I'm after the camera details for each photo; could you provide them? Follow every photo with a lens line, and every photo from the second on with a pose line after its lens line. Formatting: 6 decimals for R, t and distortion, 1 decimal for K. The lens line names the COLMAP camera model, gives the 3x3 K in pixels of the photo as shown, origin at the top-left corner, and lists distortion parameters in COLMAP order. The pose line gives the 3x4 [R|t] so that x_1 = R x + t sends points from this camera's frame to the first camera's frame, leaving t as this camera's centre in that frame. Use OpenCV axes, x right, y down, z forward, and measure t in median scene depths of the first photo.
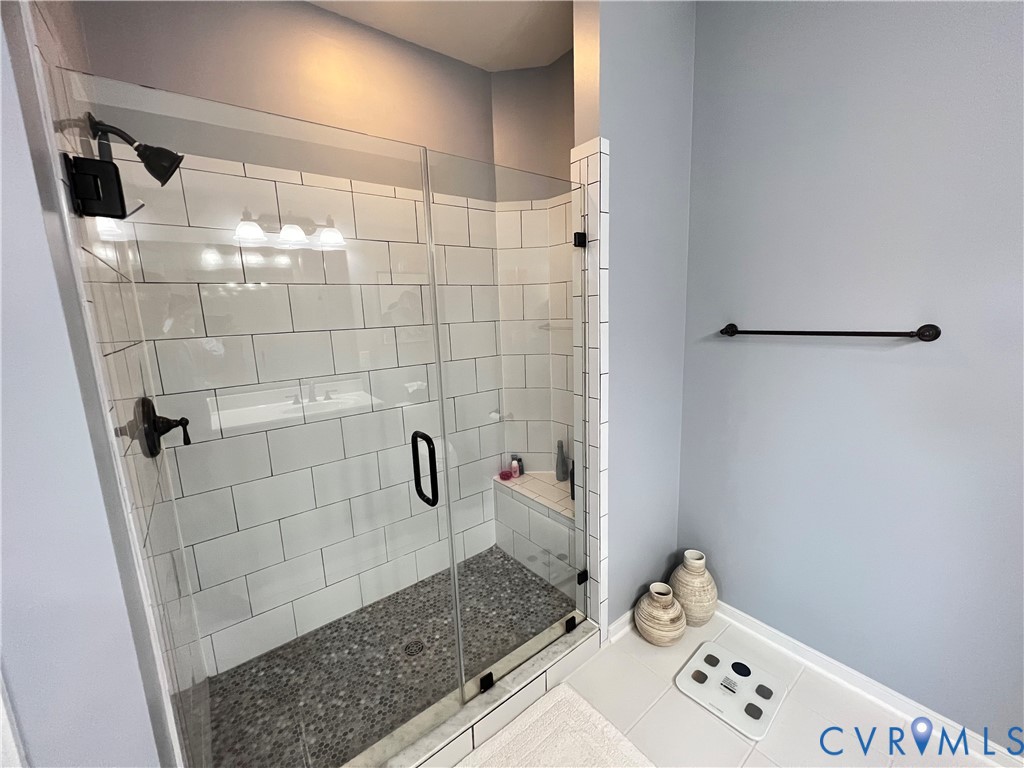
lens RADIAL K [[410.3, 0, 514.0], [0, 410.3, 381.7], [0, 0, 1]] dist [0.000139, 0.000026]
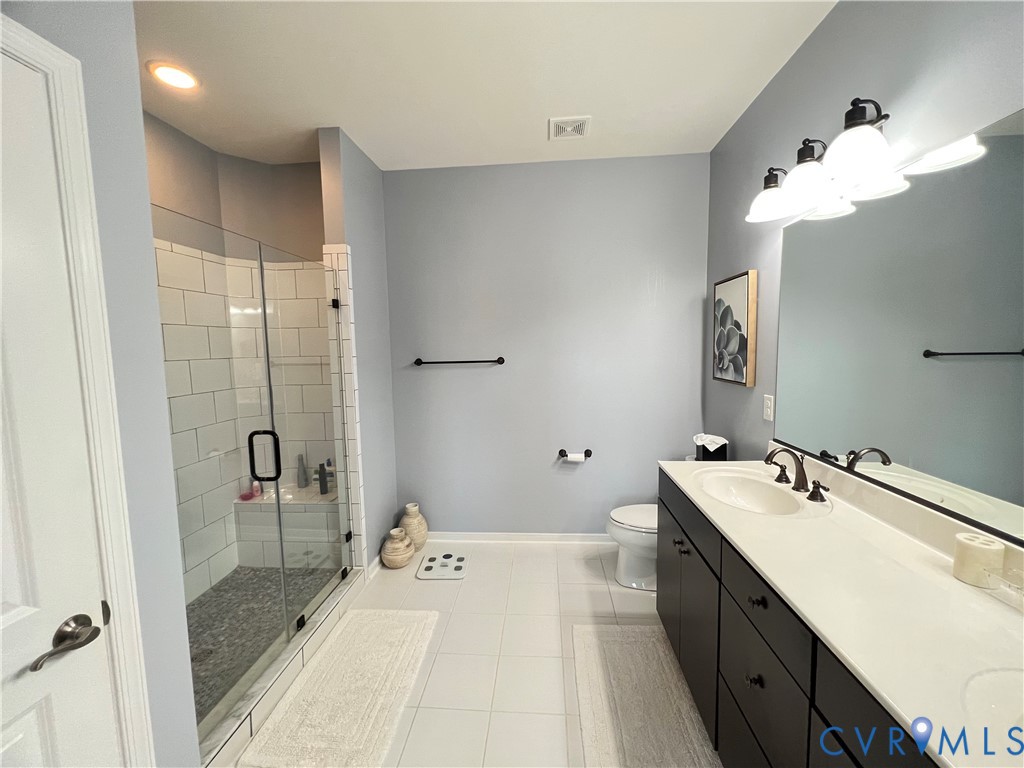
lens RADIAL K [[410.3, 0, 512.7], [0, 410.3, 382.3], [0, 0, 1]] dist [0.000139, 0.000026]
pose [[0.676385, -0.044047, 0.735230, -0.456367], [0.122698, 0.991001, -0.053507, 0.095397], [-0.726257, 0.126403, 0.675702, -0.418289]]
